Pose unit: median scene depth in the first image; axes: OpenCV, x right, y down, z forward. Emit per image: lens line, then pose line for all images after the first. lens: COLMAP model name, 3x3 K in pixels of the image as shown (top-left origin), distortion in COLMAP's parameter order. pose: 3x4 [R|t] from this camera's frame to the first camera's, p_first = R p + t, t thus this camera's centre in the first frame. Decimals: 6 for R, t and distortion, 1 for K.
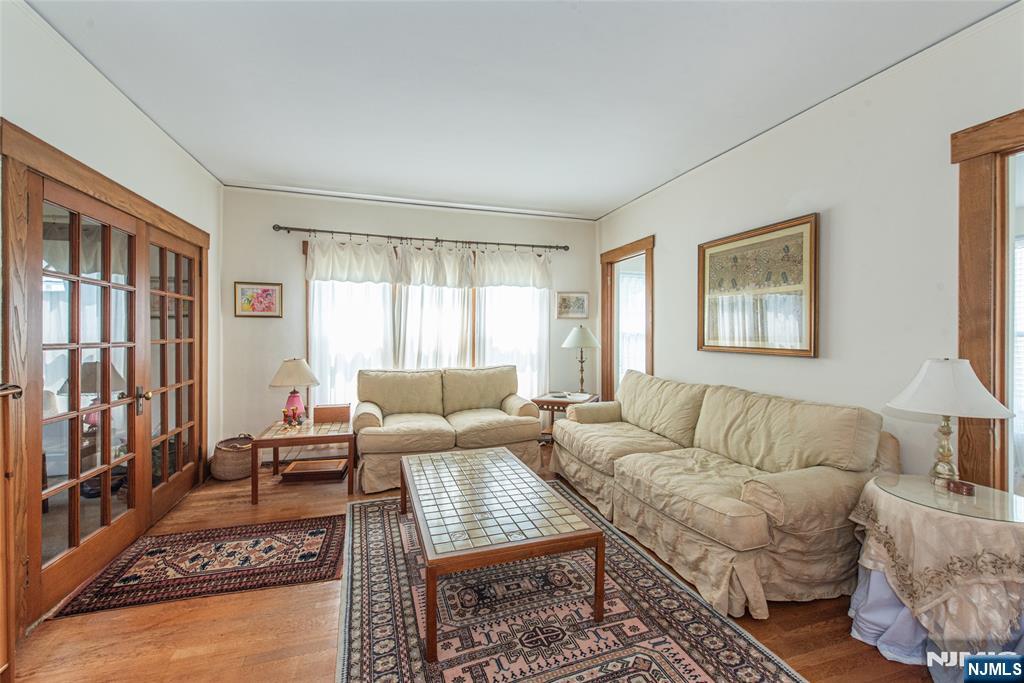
lens RADIAL K [[413.0, 0, 502.6], [0, 413.0, 335.4], [0, 0, 1]] dist [0.001037, 0.000035]
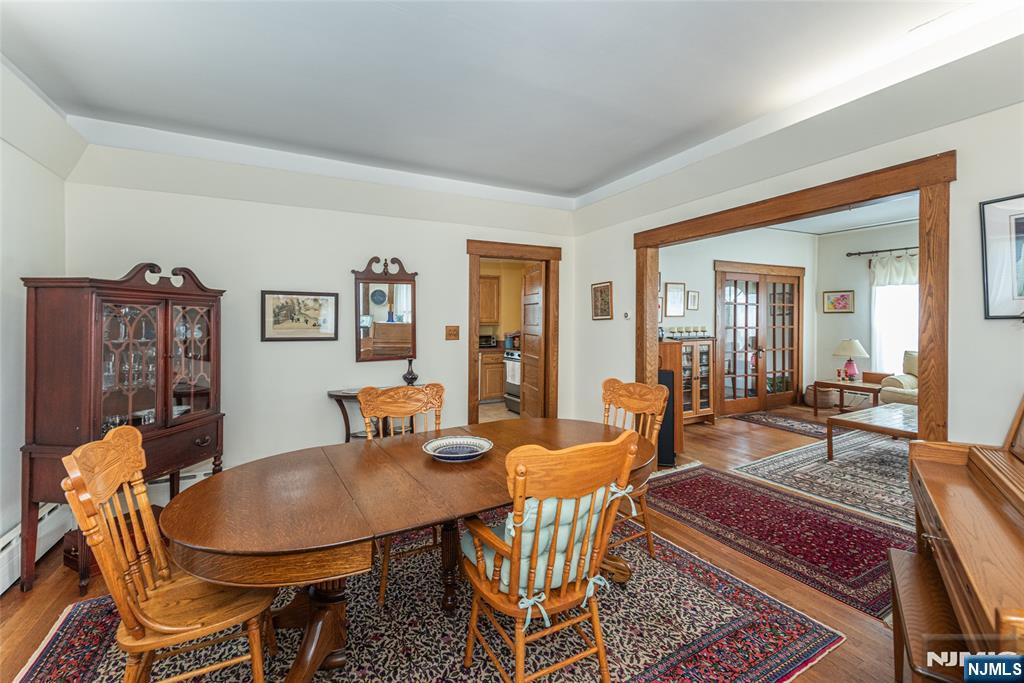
lens RADIAL K [[421.0, 0, 512.8], [0, 421.0, 320.6], [0, 0, 1]] dist [-0.000291, -0.000059]
pose [[0.180576, -0.000528, -0.983561, 0.854654], [-0.005590, 0.999983, -0.001563, -0.006267], [0.983545, 0.005780, 0.180570, -0.570101]]
